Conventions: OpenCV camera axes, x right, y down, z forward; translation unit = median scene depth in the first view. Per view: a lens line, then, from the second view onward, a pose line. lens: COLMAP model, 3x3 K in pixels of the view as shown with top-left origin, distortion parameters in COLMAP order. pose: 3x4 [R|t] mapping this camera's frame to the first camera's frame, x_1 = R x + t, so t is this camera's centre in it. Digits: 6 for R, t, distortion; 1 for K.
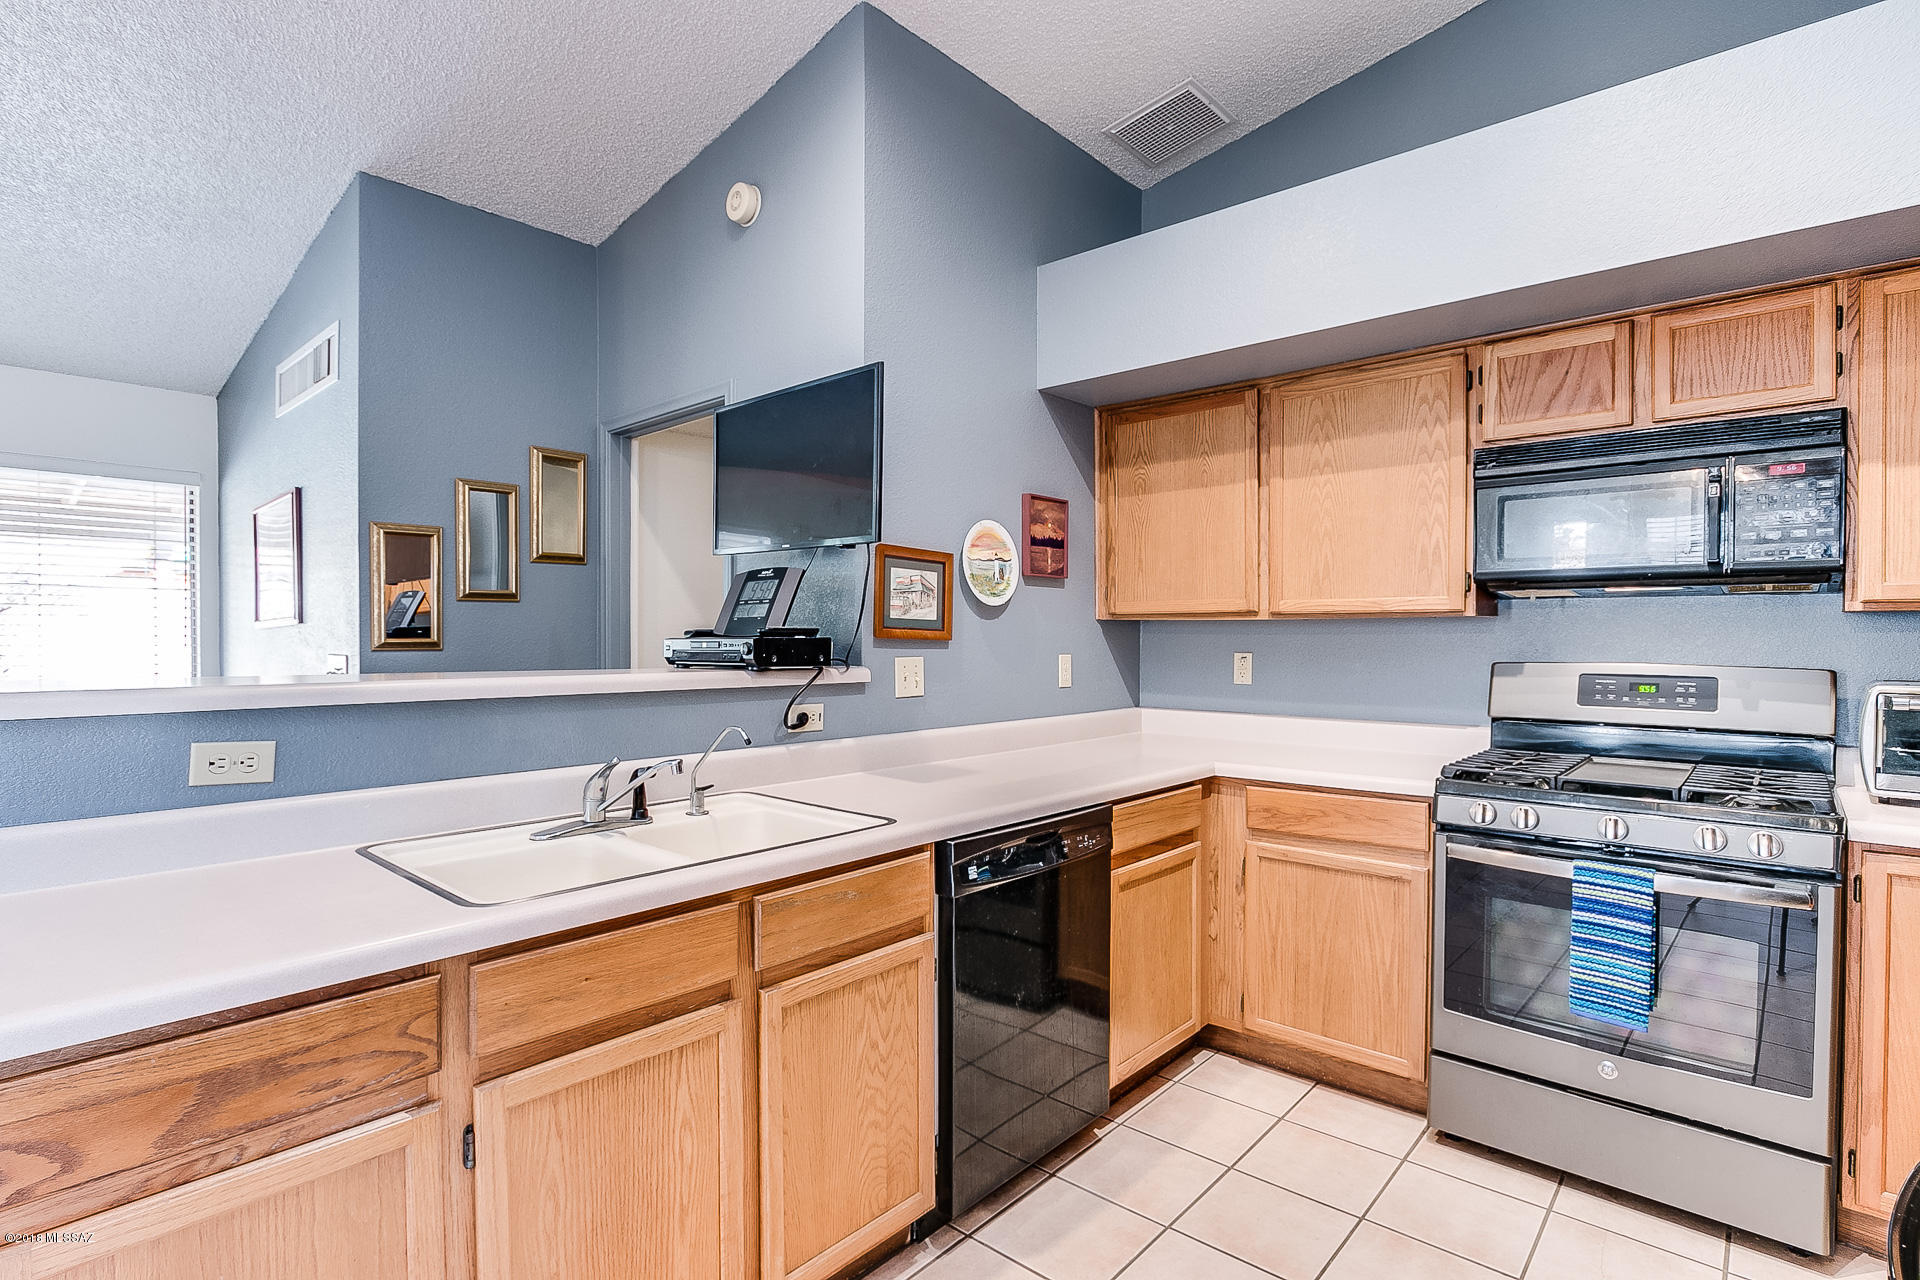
lens RADIAL K [[934.2, 0, 900.5], [0, 934.2, 642.4], [0, 0, 1]] dist [-0.011497, 0.000689]
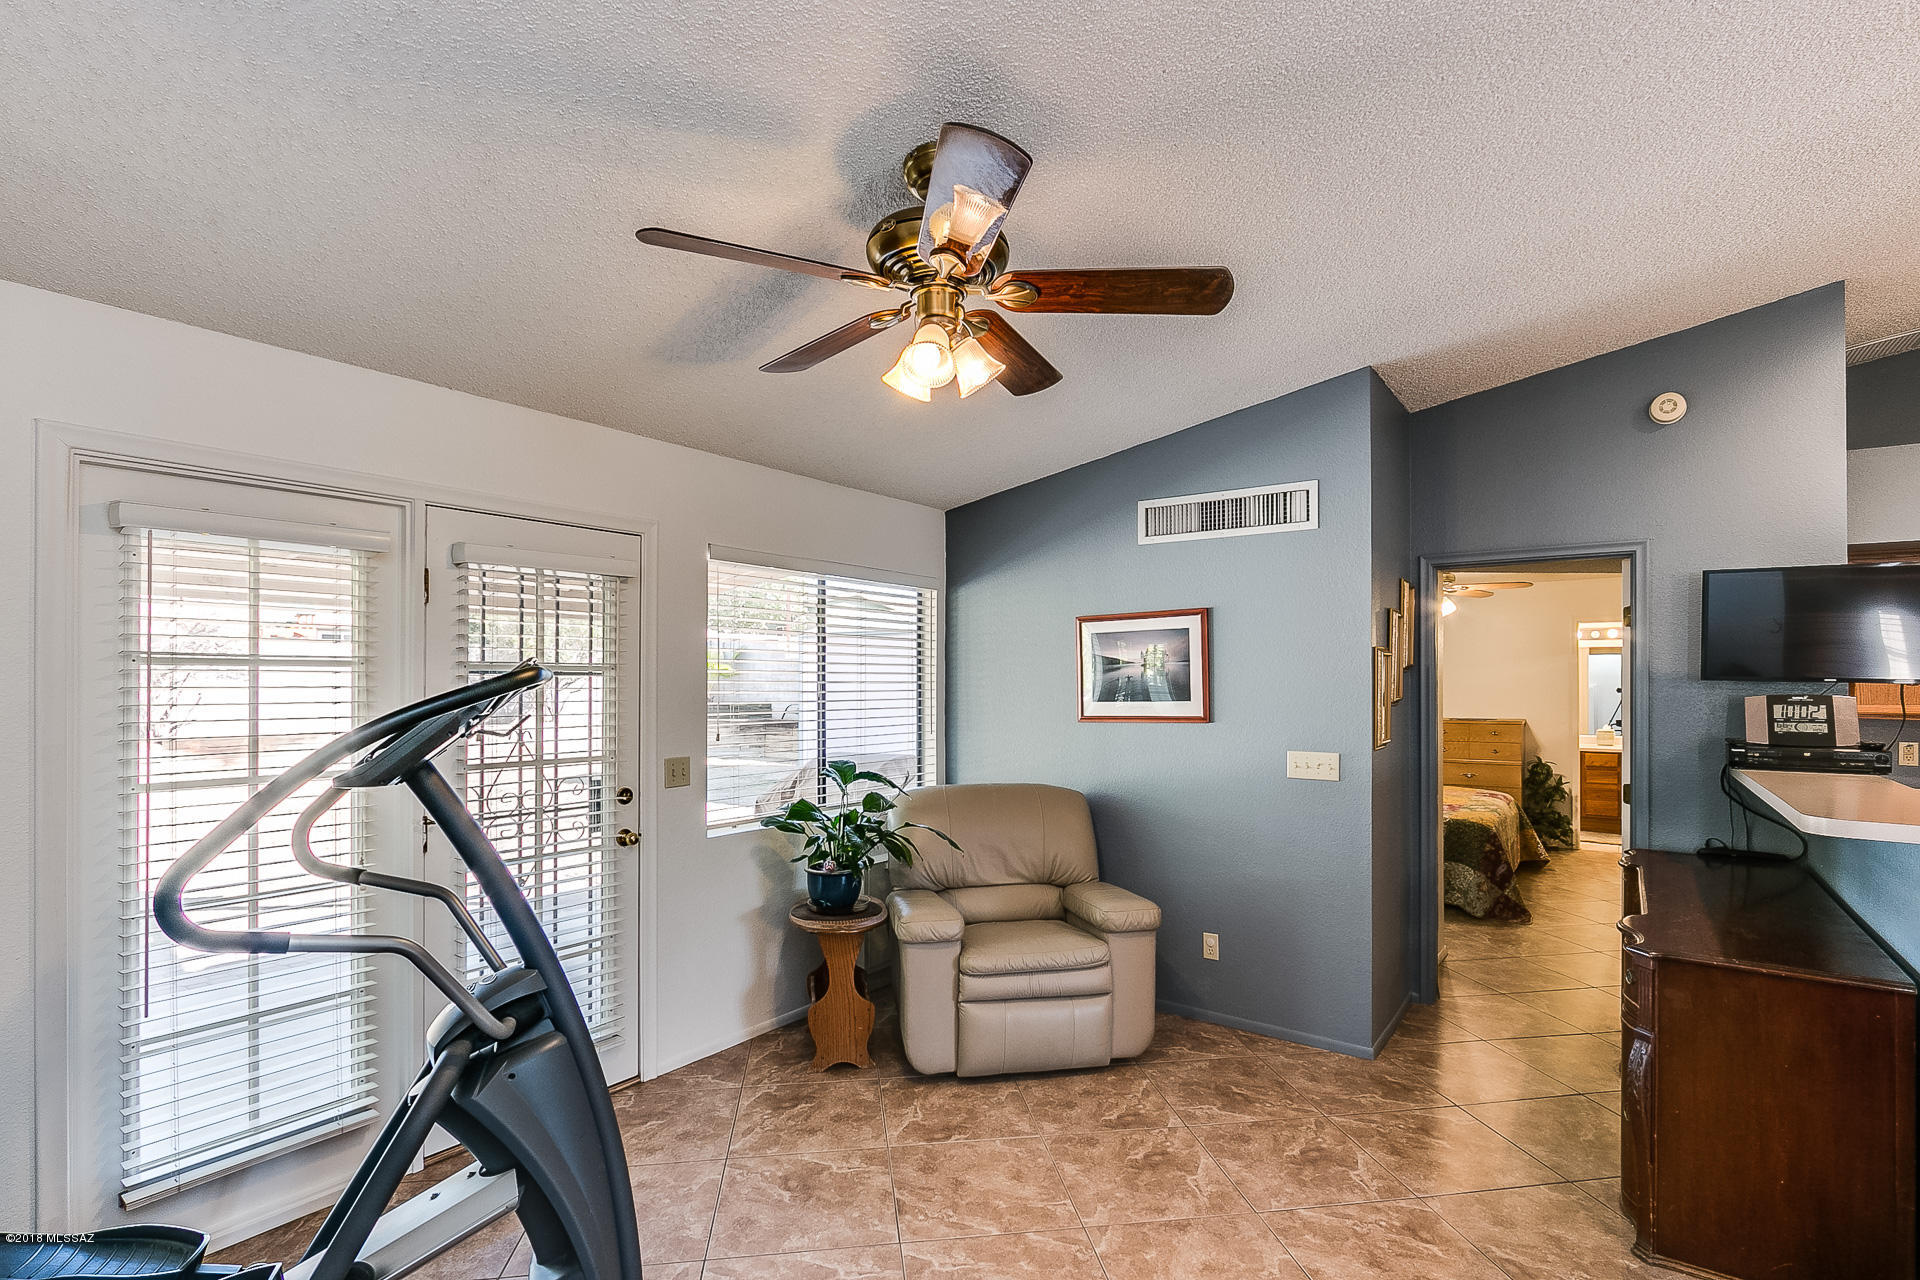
lens RADIAL K [[912.4, 0, 941.5], [0, 912.4, 670.6], [0, 0, 1]] dist [-0.002423, -0.000275]
pose [[0.993872, 0.001825, 0.110521, -1.486532], [0.000117, 0.999846, -0.017559, -0.088589], [-0.110536, 0.017465, 0.993719, -0.170095]]
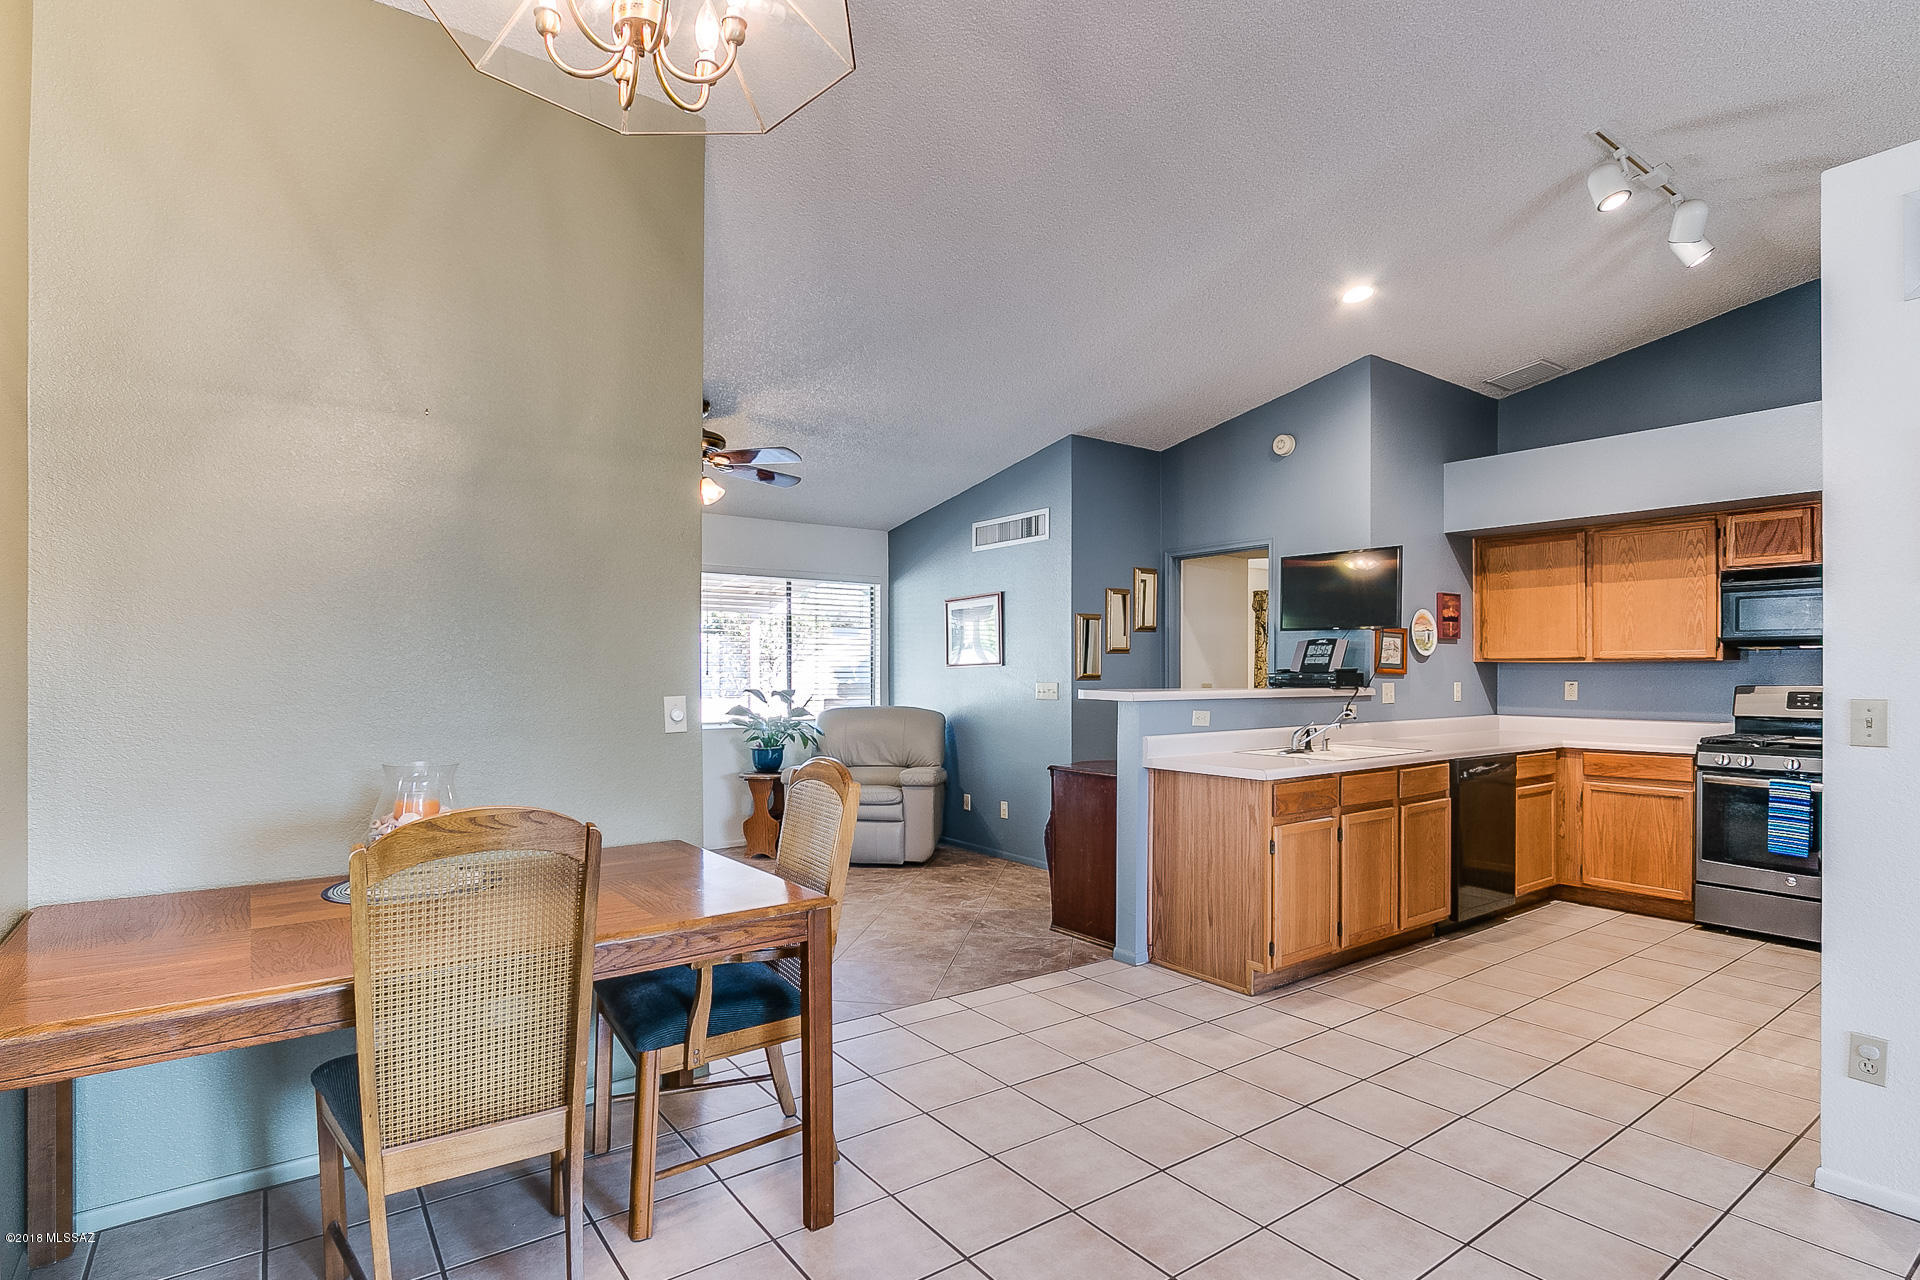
lens RADIAL K [[929.1, 0, 925.7], [0, 929.1, 668.8], [0, 0, 1]] dist [-0.003724, -0.000259]
pose [[0.979894, -0.002250, -0.199506, -0.568024], [0.000480, 0.999960, -0.008923, 0.003252], [0.199518, 0.008648, 0.979856, -1.121647]]
